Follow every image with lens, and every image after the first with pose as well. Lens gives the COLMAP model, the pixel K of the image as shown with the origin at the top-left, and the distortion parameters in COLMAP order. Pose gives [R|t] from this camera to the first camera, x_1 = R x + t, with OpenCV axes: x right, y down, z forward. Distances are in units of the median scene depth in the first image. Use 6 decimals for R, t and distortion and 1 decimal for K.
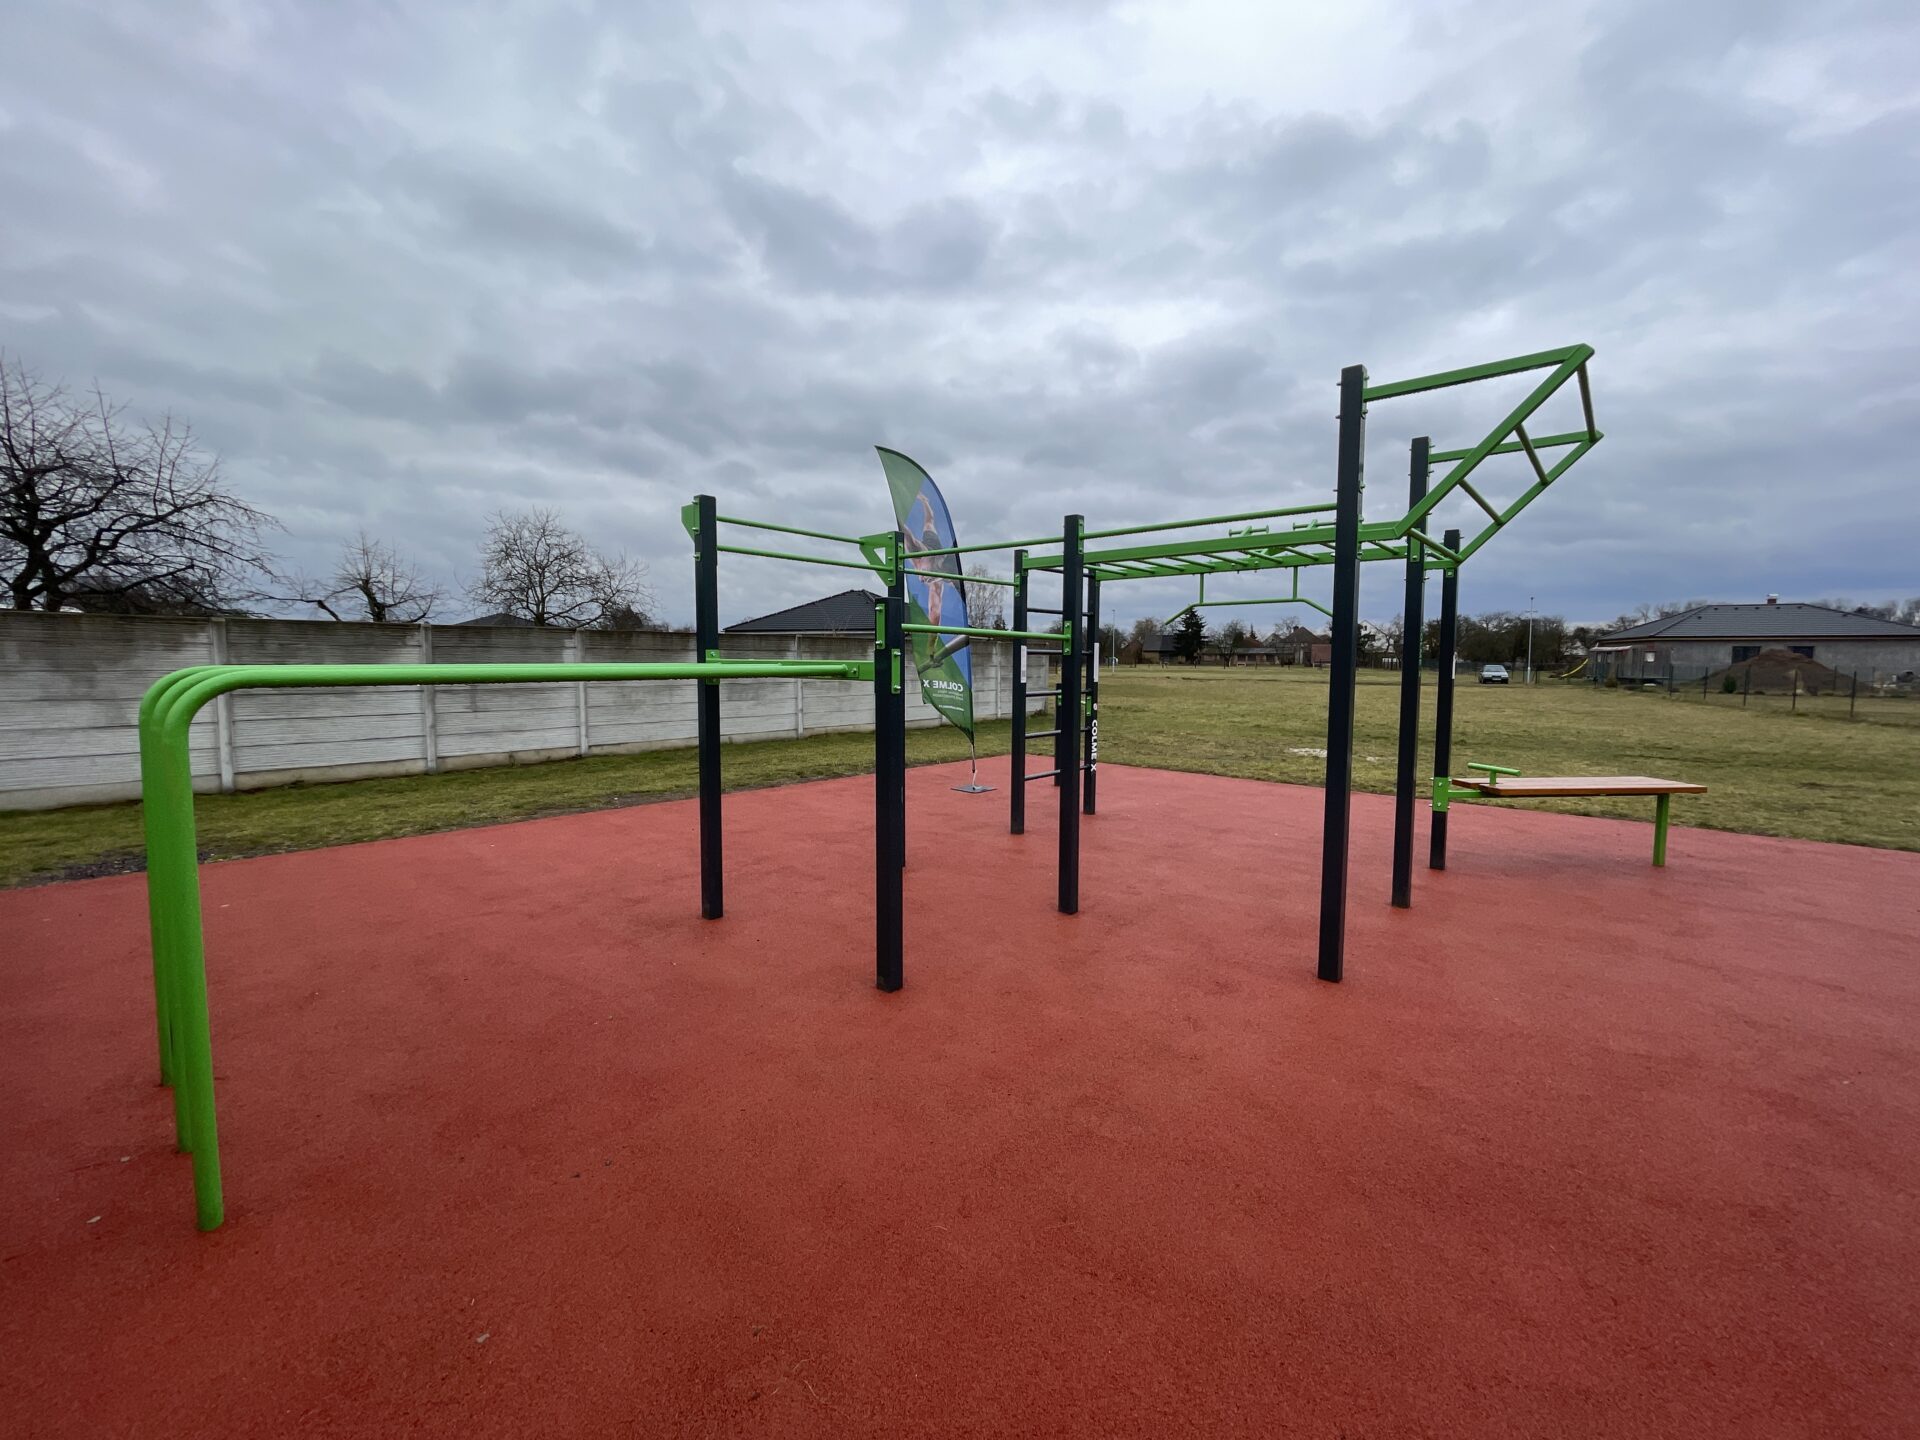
lens RADIAL K [[762.7, 0, 954.3], [0, 762.7, 771.7], [0, 0, 1]] dist [-0.006156, 0.001424]
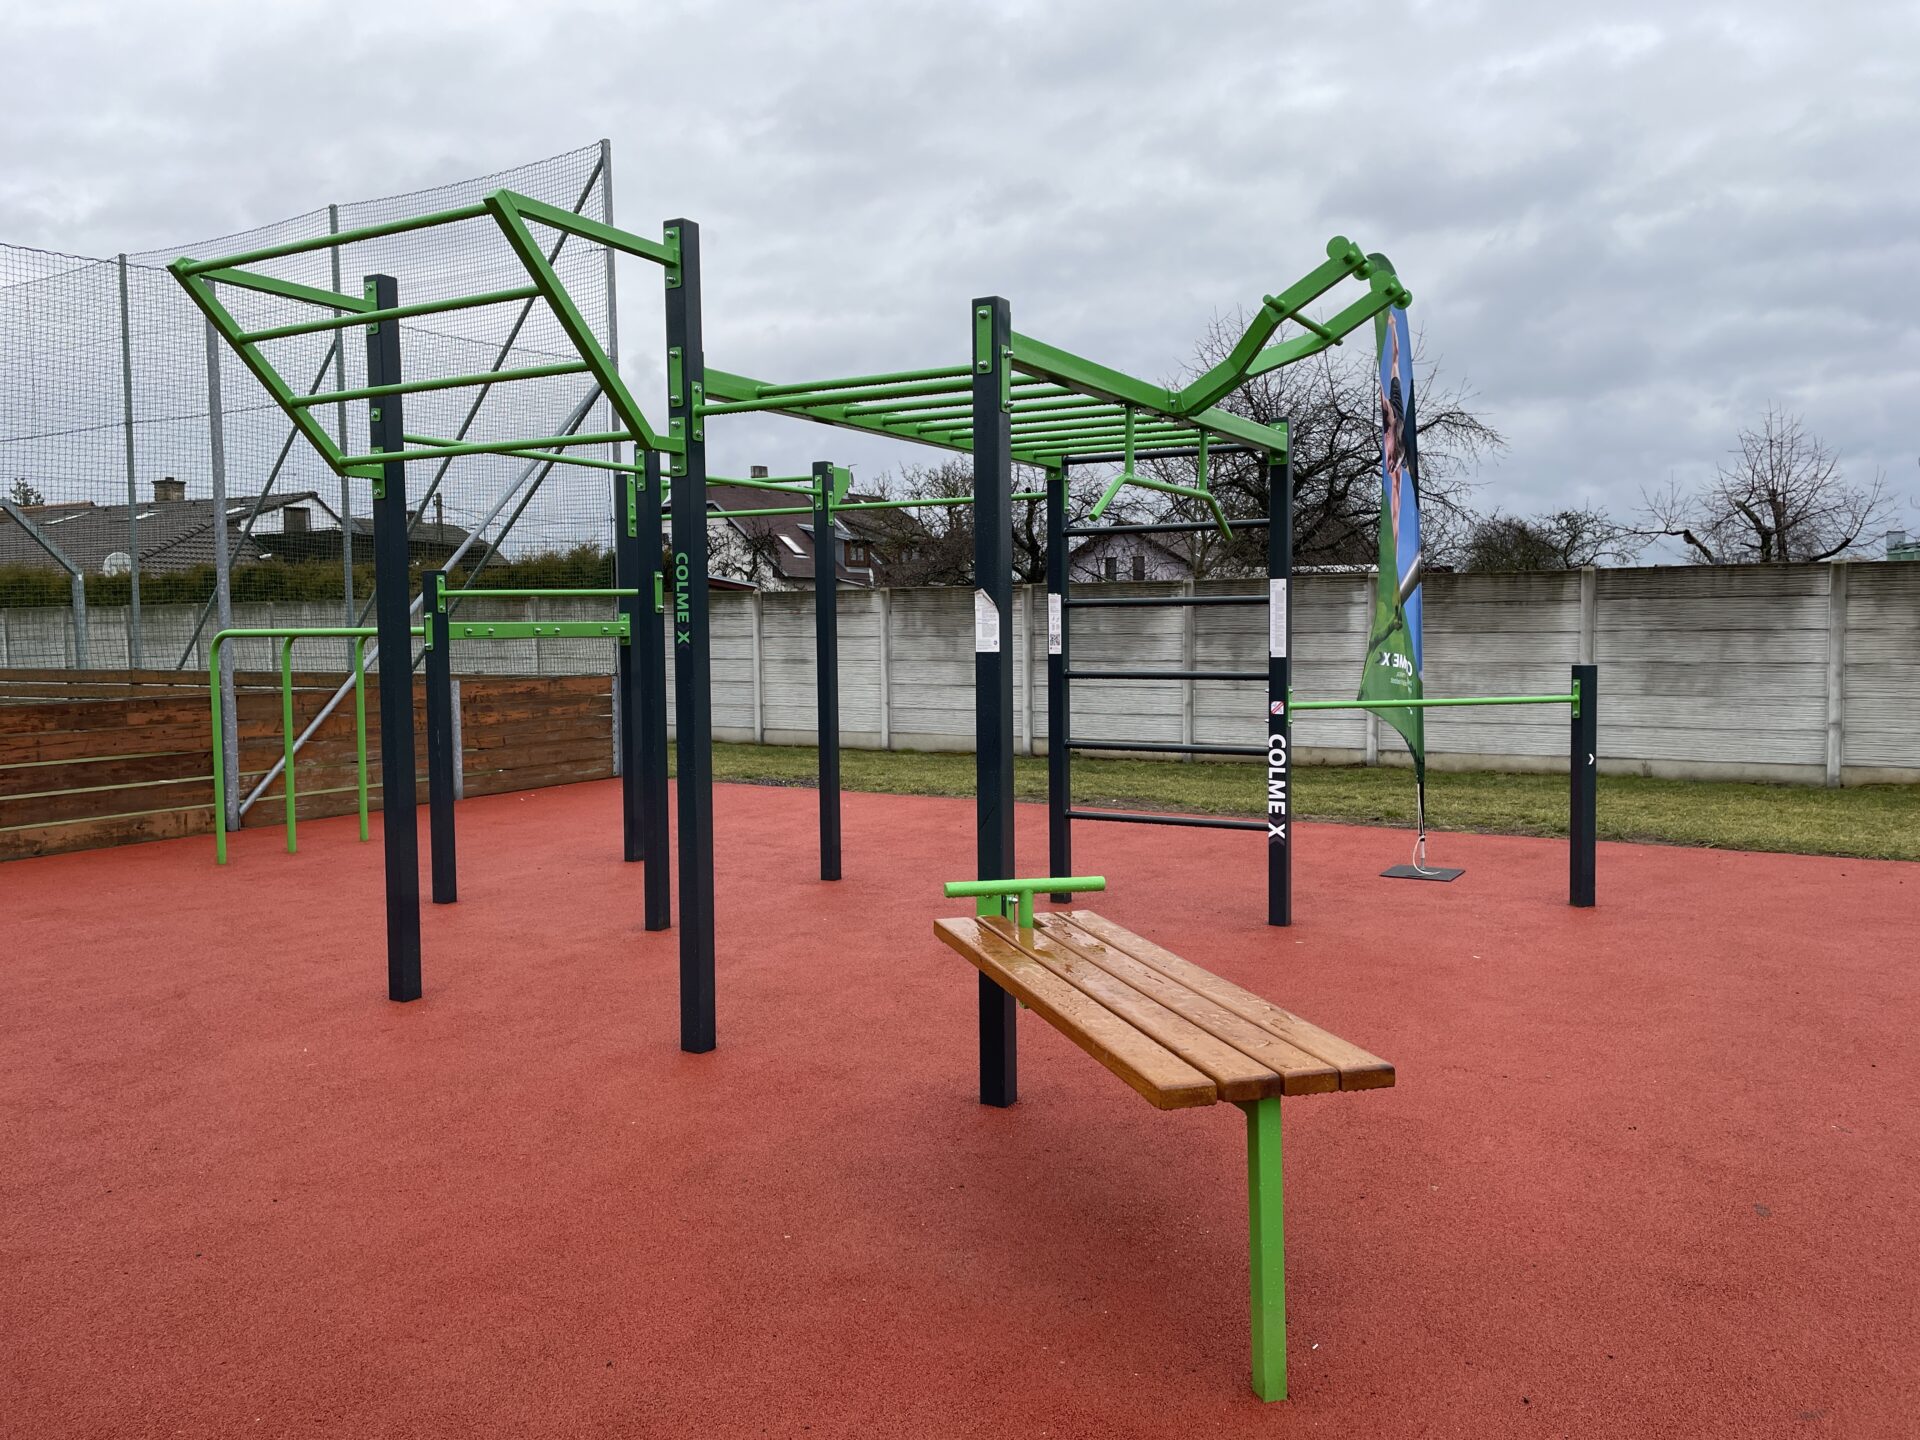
lens RADIAL K [[1423.4, 0, 963.6], [0, 1423.4, 708.5], [0, 0, 1]] dist [0.044327, 0.001753]
pose [[0.197277, 0.051360, -0.979002, 0.285932], [-0.132010, 0.990923, 0.025384, -0.022735], [0.971419, 0.124230, 0.202266, 0.166361]]
